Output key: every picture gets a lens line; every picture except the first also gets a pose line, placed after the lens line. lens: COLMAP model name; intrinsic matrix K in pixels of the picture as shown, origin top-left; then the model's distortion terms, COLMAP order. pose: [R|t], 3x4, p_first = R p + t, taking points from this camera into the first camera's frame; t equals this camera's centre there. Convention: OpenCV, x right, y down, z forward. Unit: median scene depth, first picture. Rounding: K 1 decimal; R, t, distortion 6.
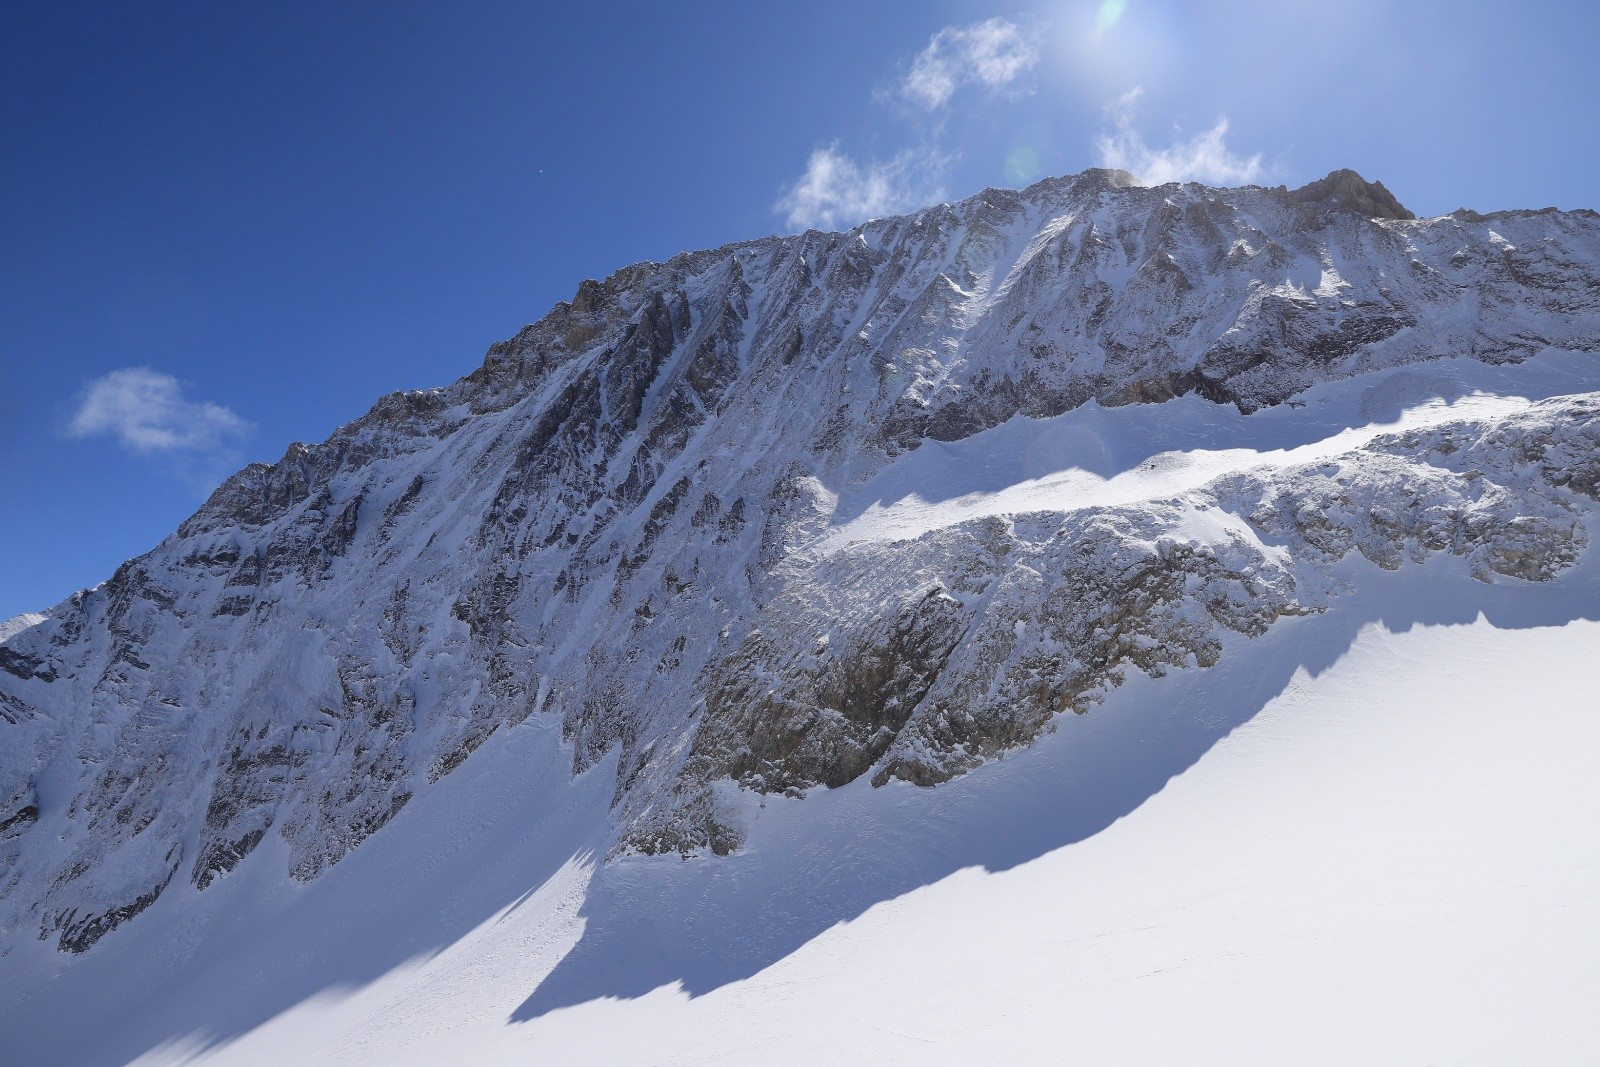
lens RADIAL K [[1072.9, 0, 800.0], [0, 1072.9, 533.5], [0, 0, 1]] dist [-0.004807, 0.002998]
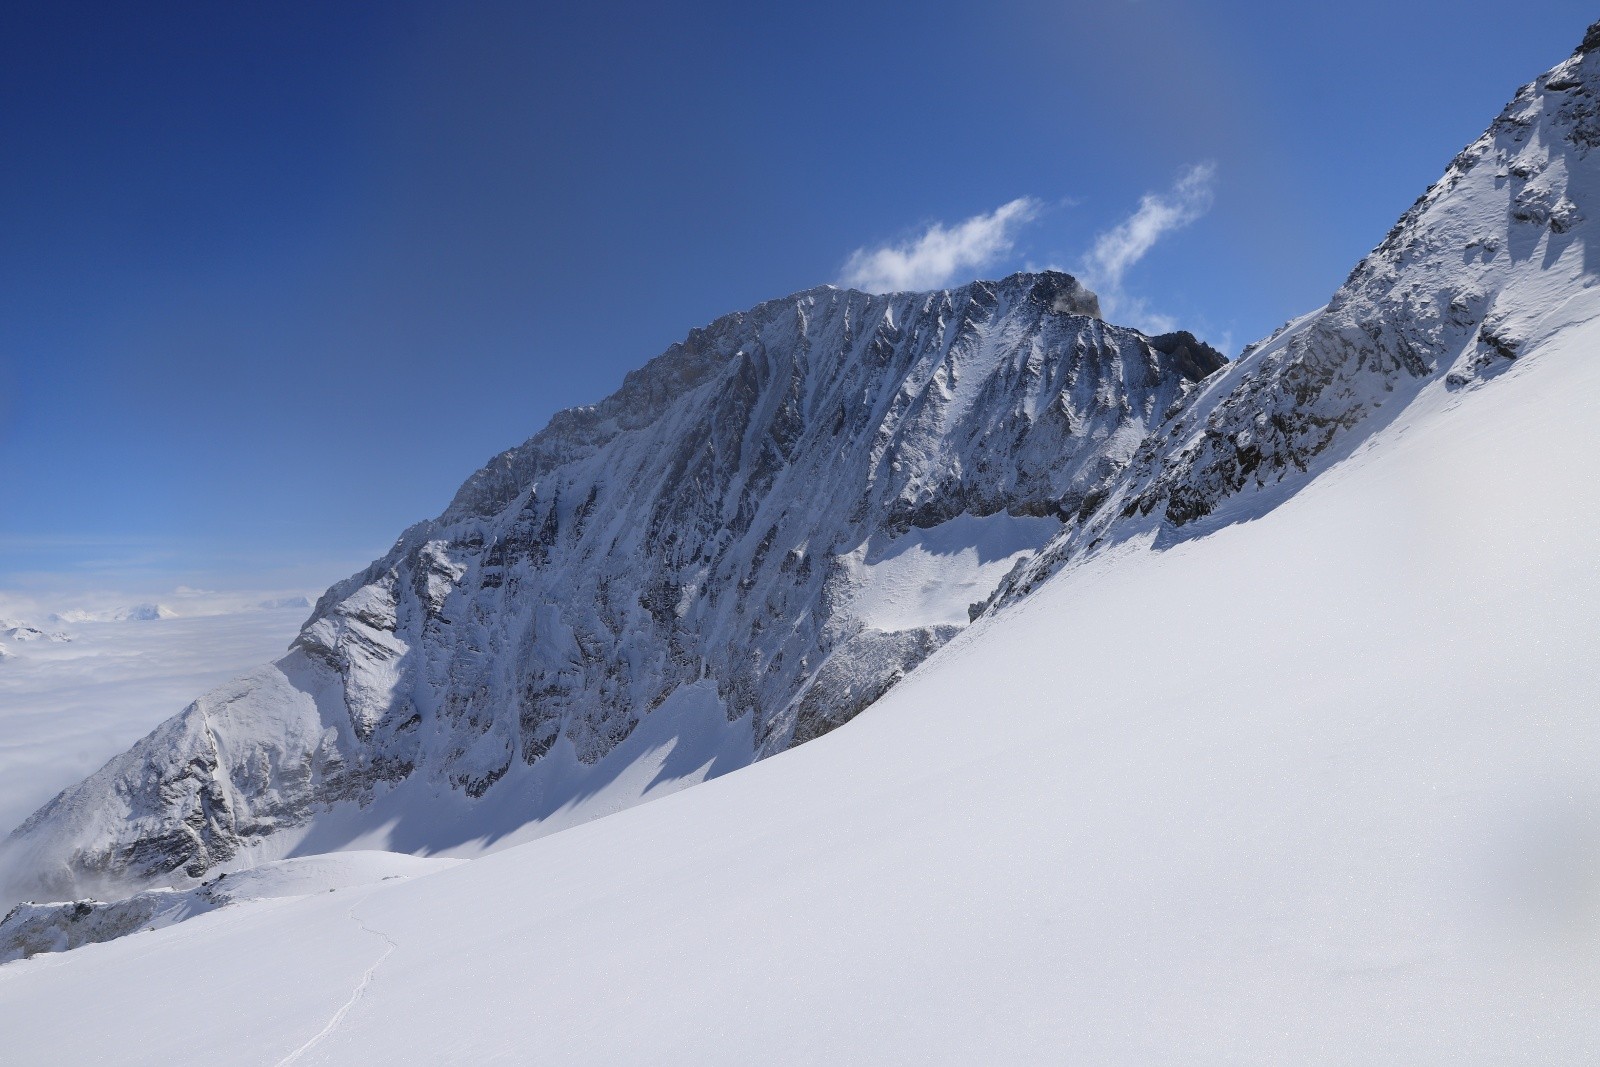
lens RADIAL K [[1072.9, 0, 800.0], [0, 1072.9, 533.5], [0, 0, 1]] dist [-0.004807, 0.002998]
pose [[0.998510, -0.004053, -0.054418, 0.022891], [0.014123, 0.982456, 0.185961, -0.329199], [0.052710, -0.186452, 0.981049, -0.604026]]
